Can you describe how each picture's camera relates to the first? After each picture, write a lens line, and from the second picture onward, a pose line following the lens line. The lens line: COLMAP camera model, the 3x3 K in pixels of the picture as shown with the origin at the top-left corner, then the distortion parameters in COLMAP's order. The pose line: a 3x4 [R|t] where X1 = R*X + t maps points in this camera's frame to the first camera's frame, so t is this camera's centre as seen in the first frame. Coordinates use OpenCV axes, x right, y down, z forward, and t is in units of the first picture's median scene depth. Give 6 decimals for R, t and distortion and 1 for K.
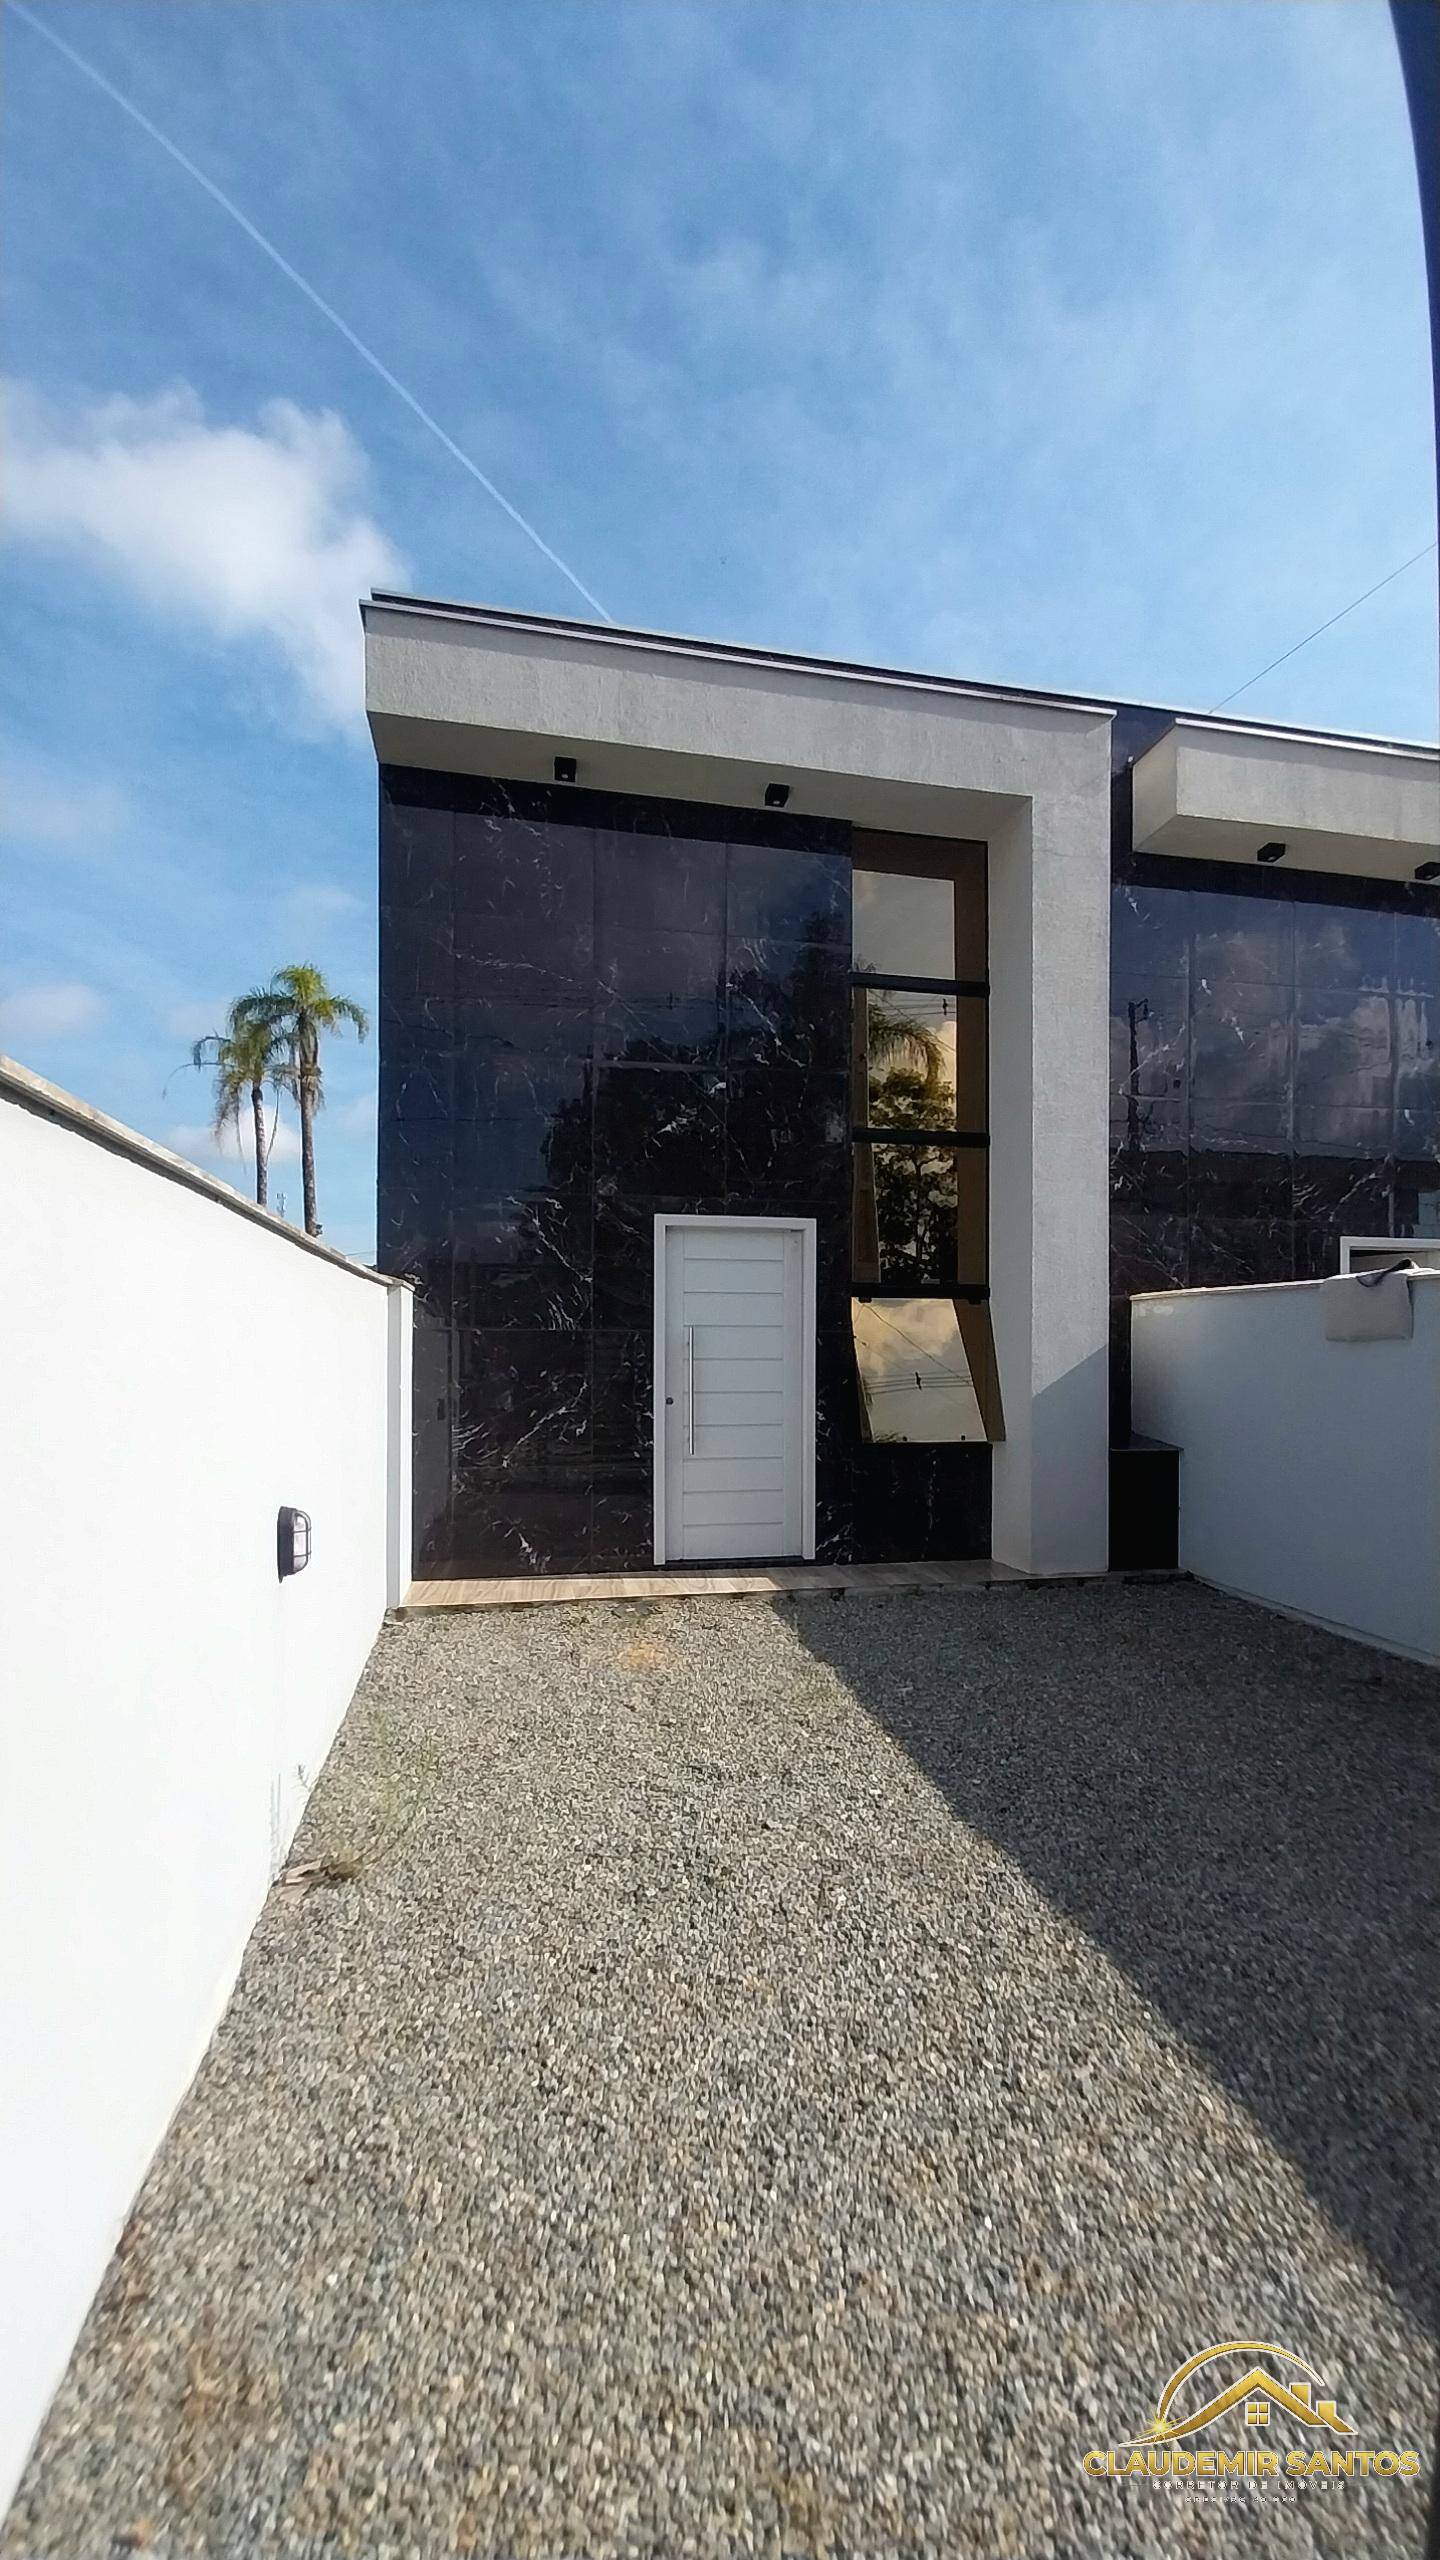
lens RADIAL K [[1017.4, 0, 716.0], [0, 1017.4, 1351.1], [0, 0, 1]] dist [0.023577, -0.014692]
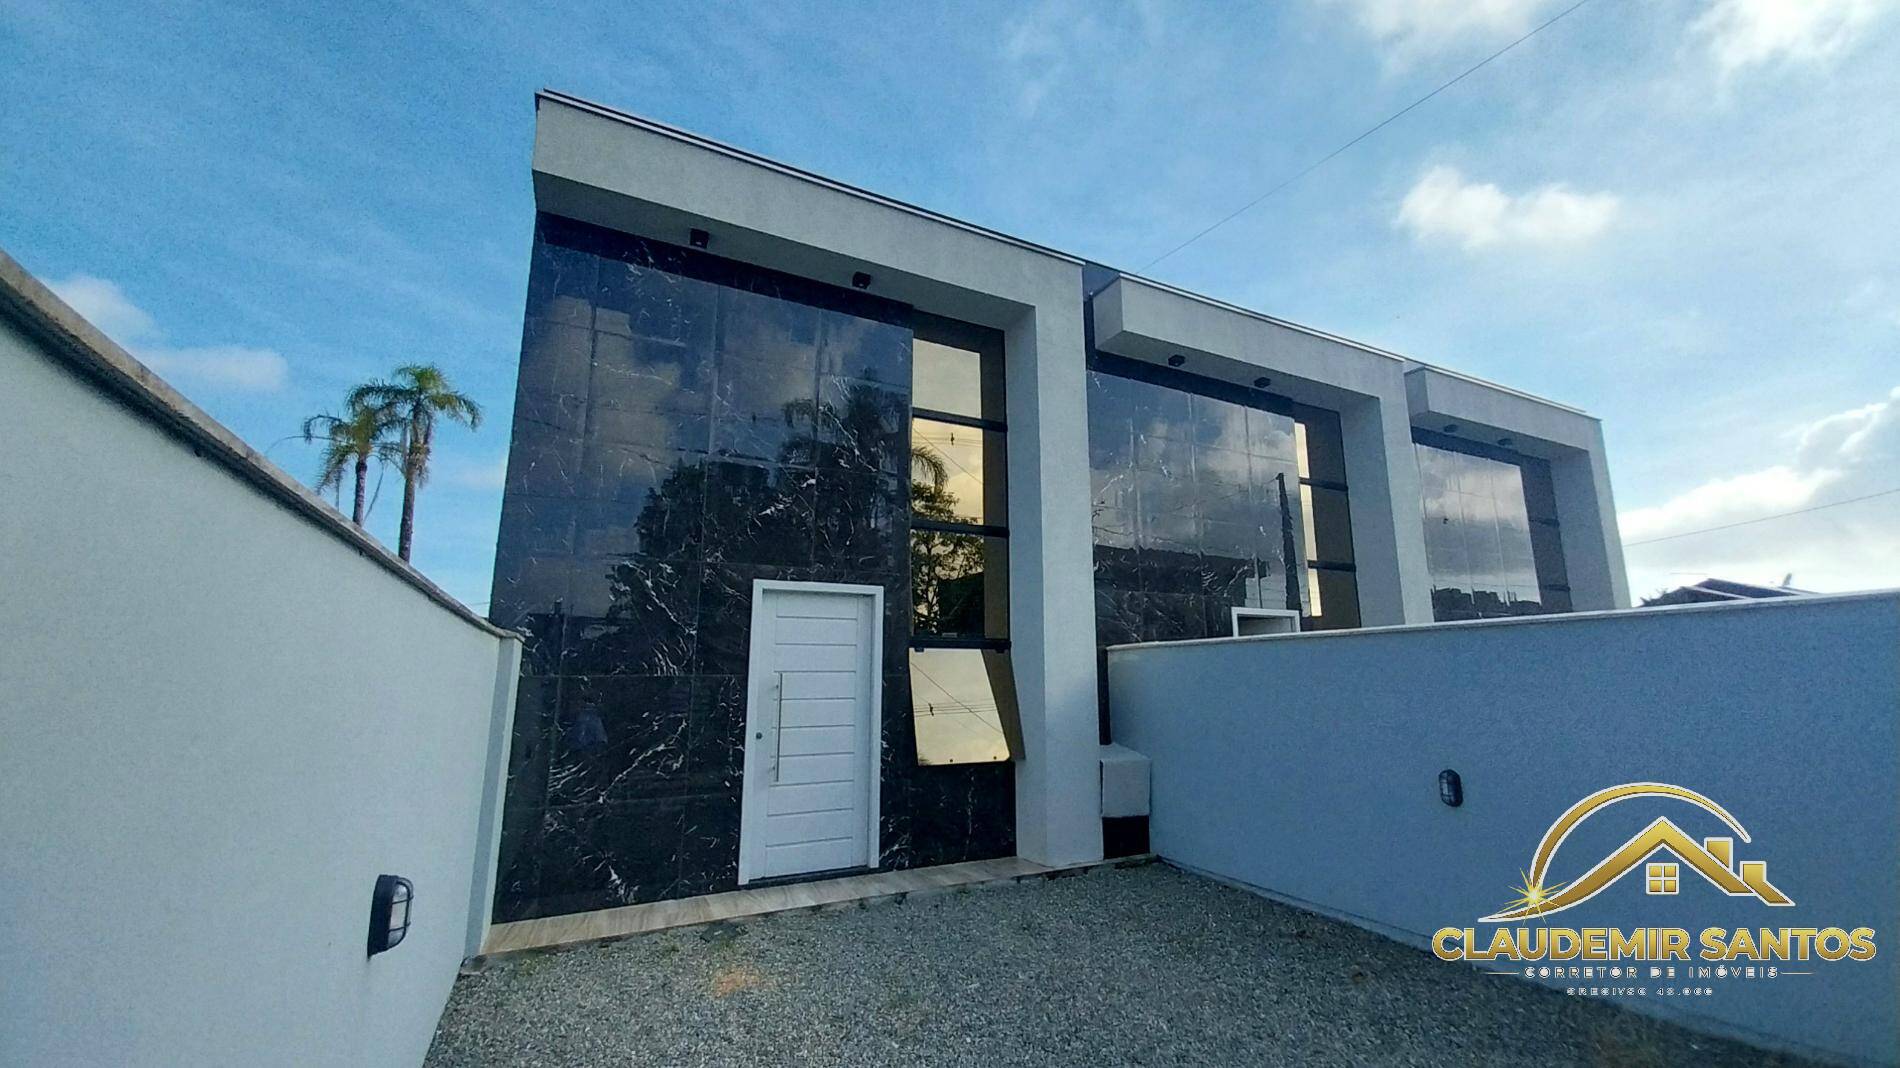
lens RADIAL K [[755.1, 0, 995.1], [0, 755.1, 541.0], [0, 0, 1]] dist [0.023577, -0.014692]
pose [[0.957799, 0.041712, 0.284397, -0.043108], [0.012484, 0.982445, -0.186135, -0.006412], [-0.287168, 0.181831, 0.940464, 0.052255]]
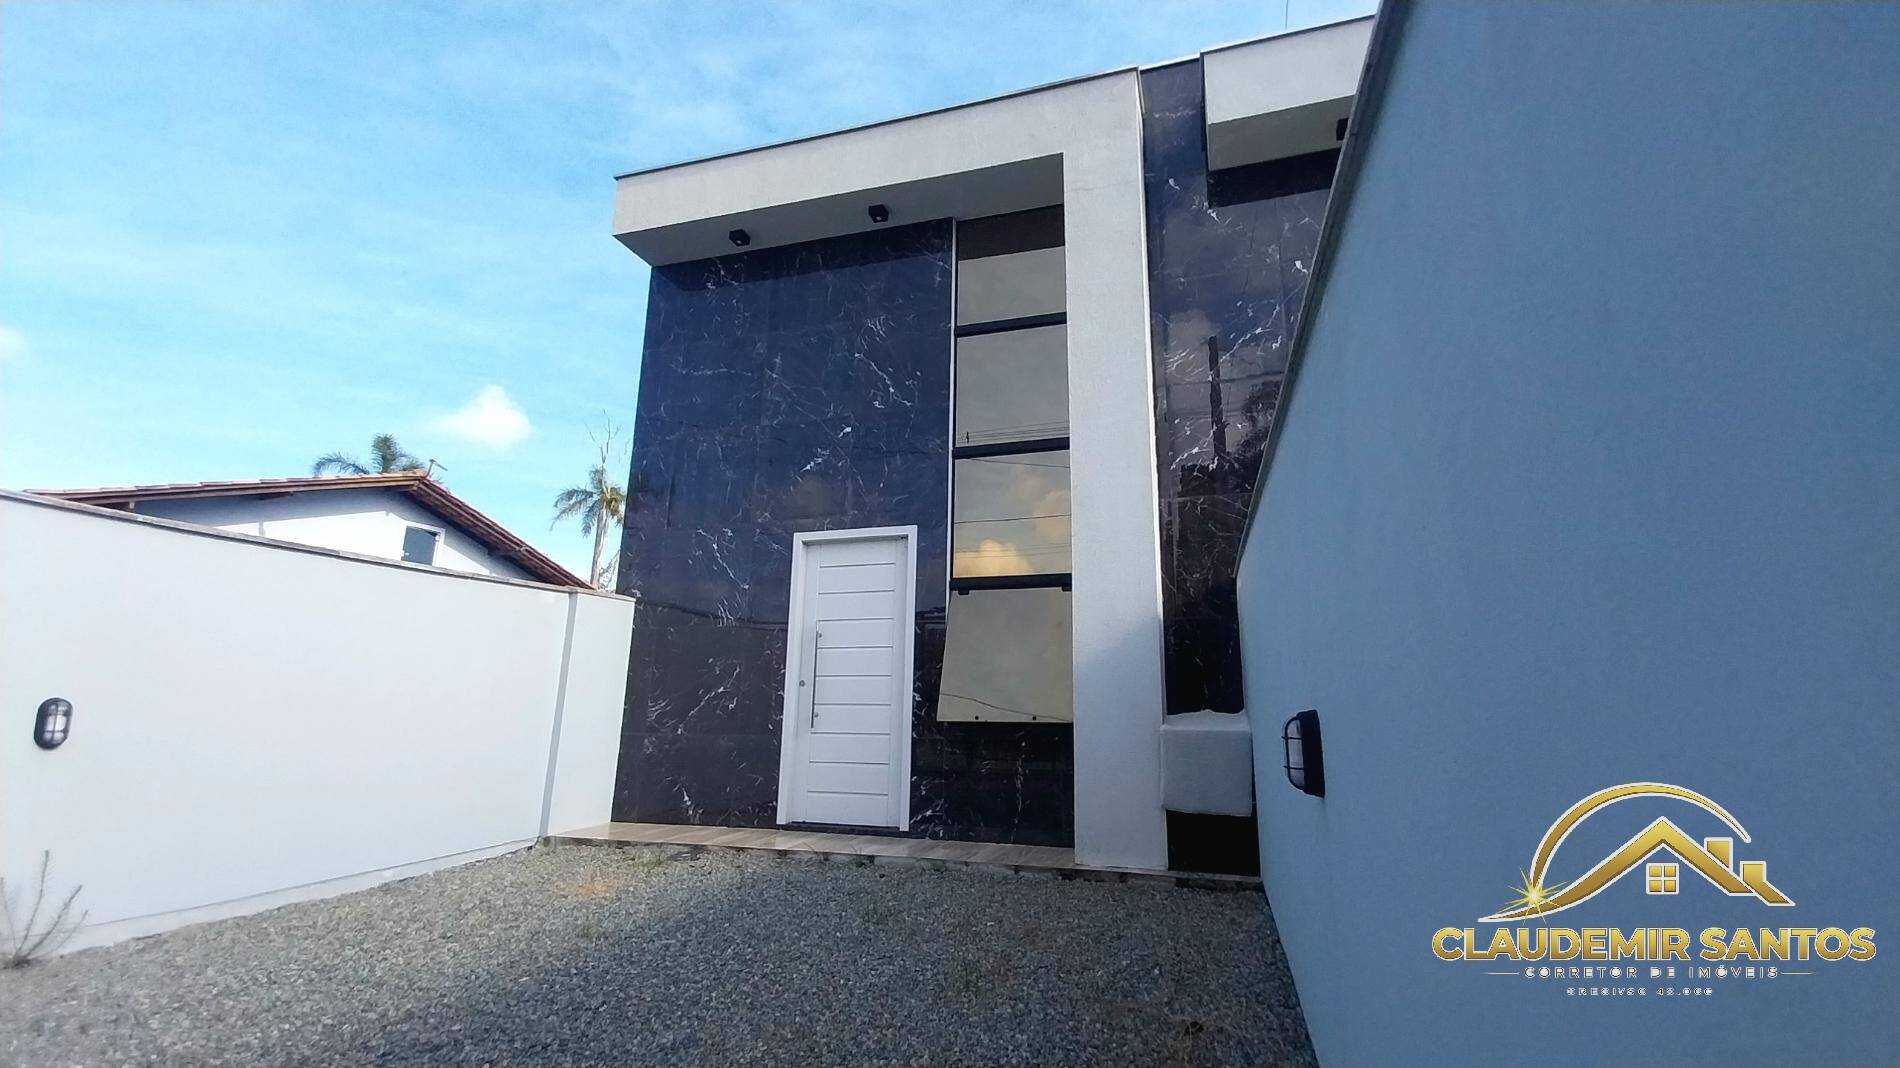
lens RADIAL K [[755.1, 0, 998.5], [0, 755.1, 541.0], [0, 0, 1]] dist [0.023577, -0.014692]
pose [[0.887671, -0.094277, -0.450724, 0.591034], [-0.002478, 0.977825, -0.209409, 0.072656], [0.460471, 0.187003, 0.867753, 0.299665]]
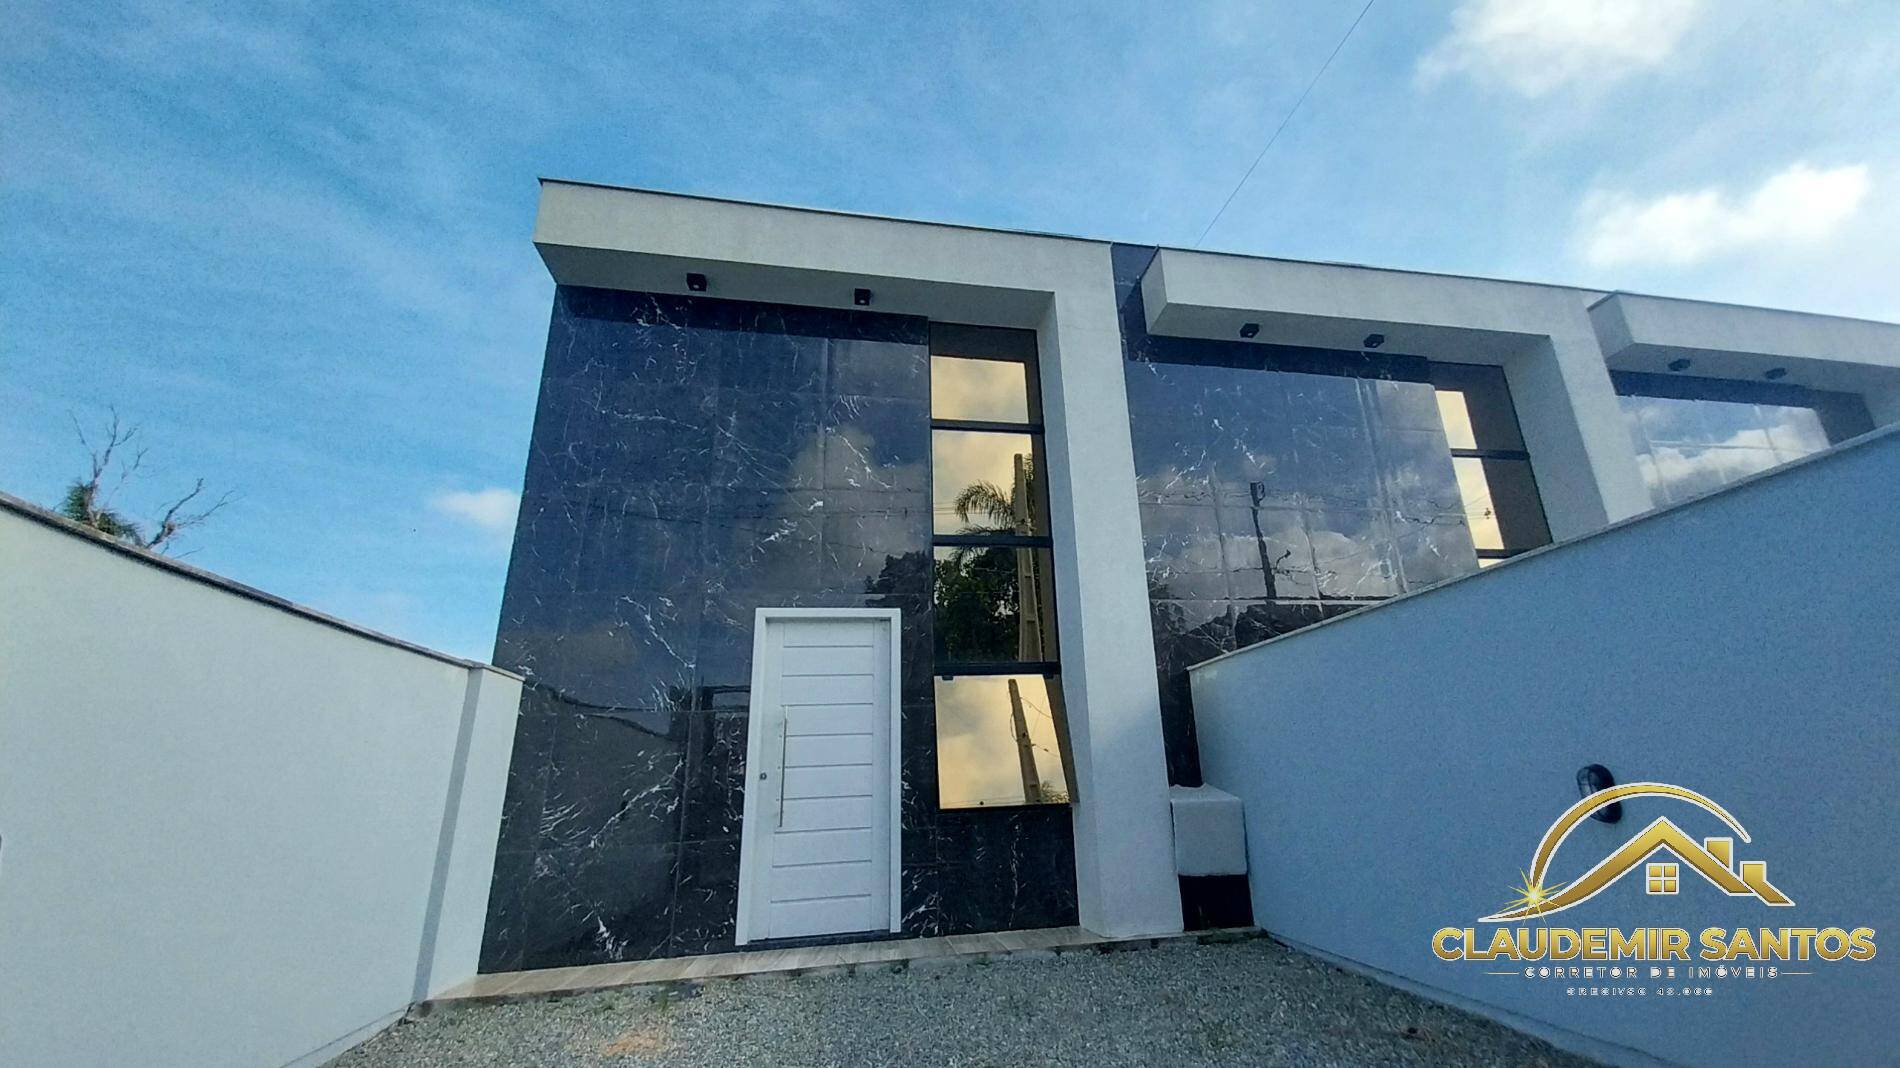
lens RADIAL K [[755.1, 0, 997.4], [0, 755.1, 538.6], [0, 0, 1]] dist [0.023577, -0.014692]
pose [[0.998995, -0.044596, 0.004421, 0.215262], [0.043748, 0.949076, -0.311995, 0.072569], [0.009718, 0.311875, 0.950073, 0.156224]]
